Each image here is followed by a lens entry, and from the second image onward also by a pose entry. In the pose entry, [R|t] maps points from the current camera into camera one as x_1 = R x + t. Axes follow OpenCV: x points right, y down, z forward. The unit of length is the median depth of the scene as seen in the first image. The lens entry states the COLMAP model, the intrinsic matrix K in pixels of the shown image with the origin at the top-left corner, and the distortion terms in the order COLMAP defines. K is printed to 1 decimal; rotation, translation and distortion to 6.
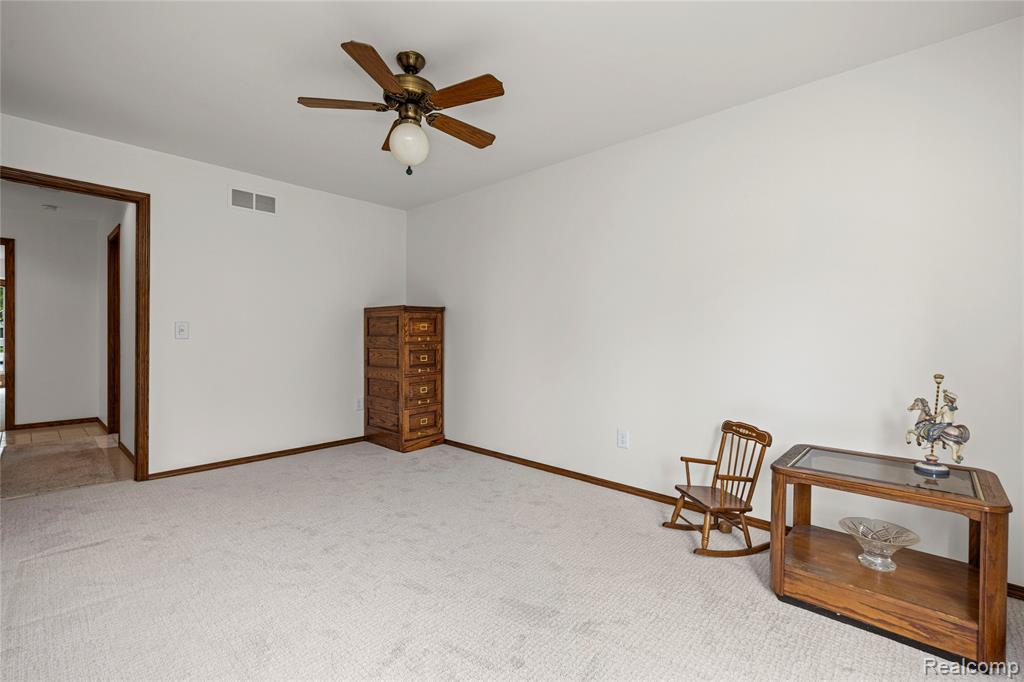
lens RADIAL K [[439.5, 0, 512.2], [0, 439.5, 339.0], [0, 0, 1]] dist [0.017582, 0.000023]
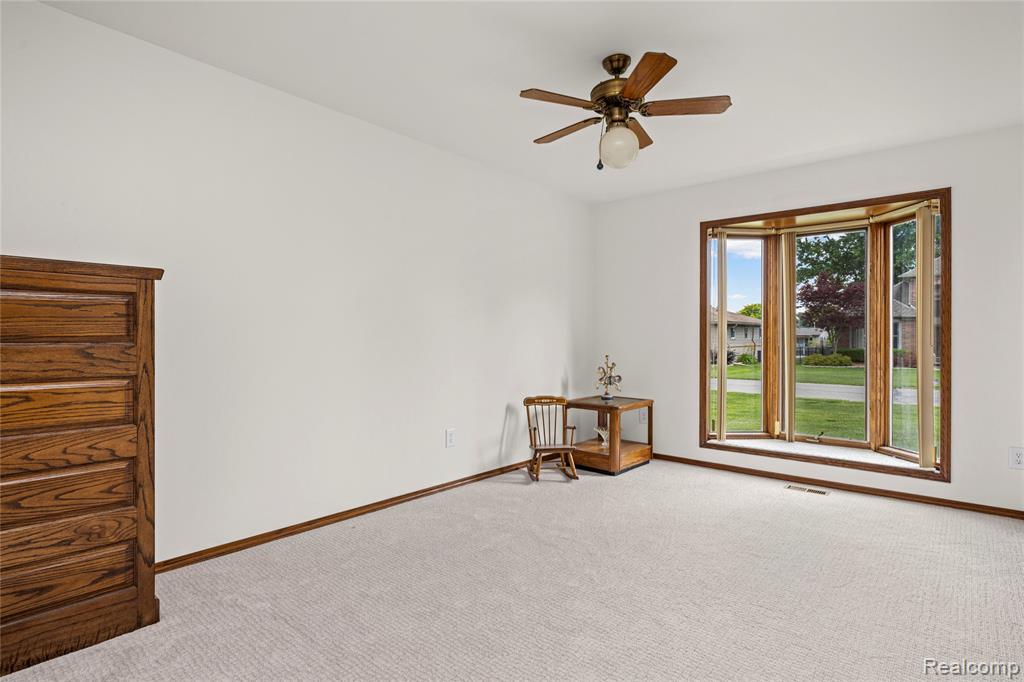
lens RADIAL K [[524.8, 0, 513.5], [0, 524.8, 343.3], [0, 0, 1]] dist [-0.000267, 0.000782]
pose [[-0.035884, -0.013107, 0.999270, -0.744070], [0.005626, 0.999895, 0.013317, -0.009786], [-0.999340, 0.006100, -0.035806, 0.670953]]
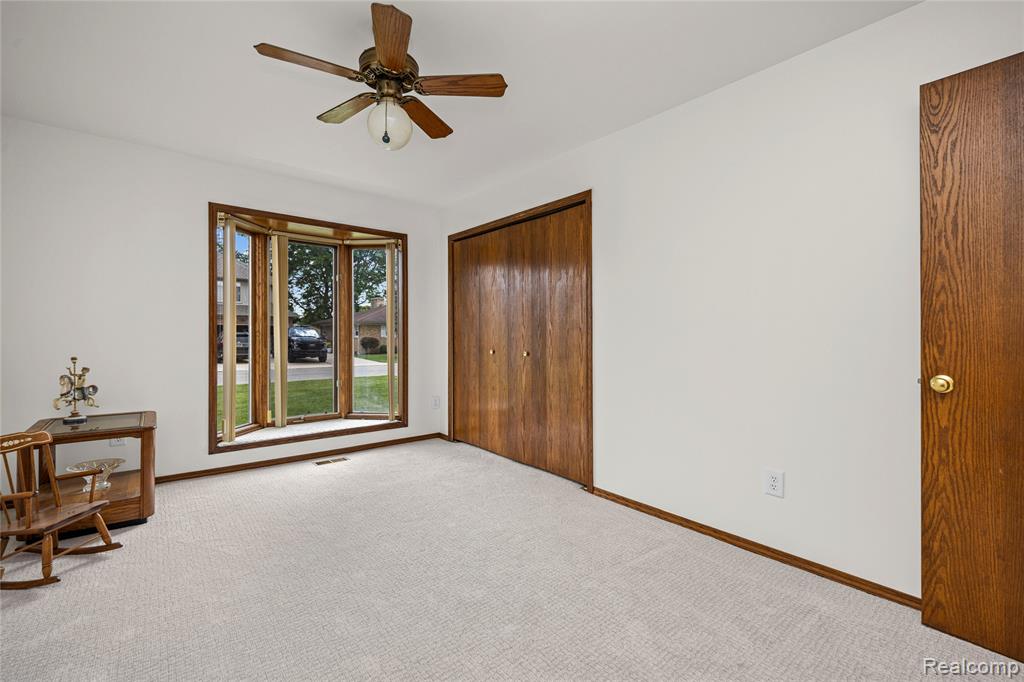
lens RADIAL K [[439.5, 0, 514.3], [0, 439.5, 332.4], [0, 0, 1]] dist [0.017582, 0.000023]
pose [[-0.989463, -0.006510, 0.144641, -0.337032], [-0.005697, 0.999966, 0.006034, -0.010868], [-0.144675, 0.005146, -0.989466, 0.980622]]
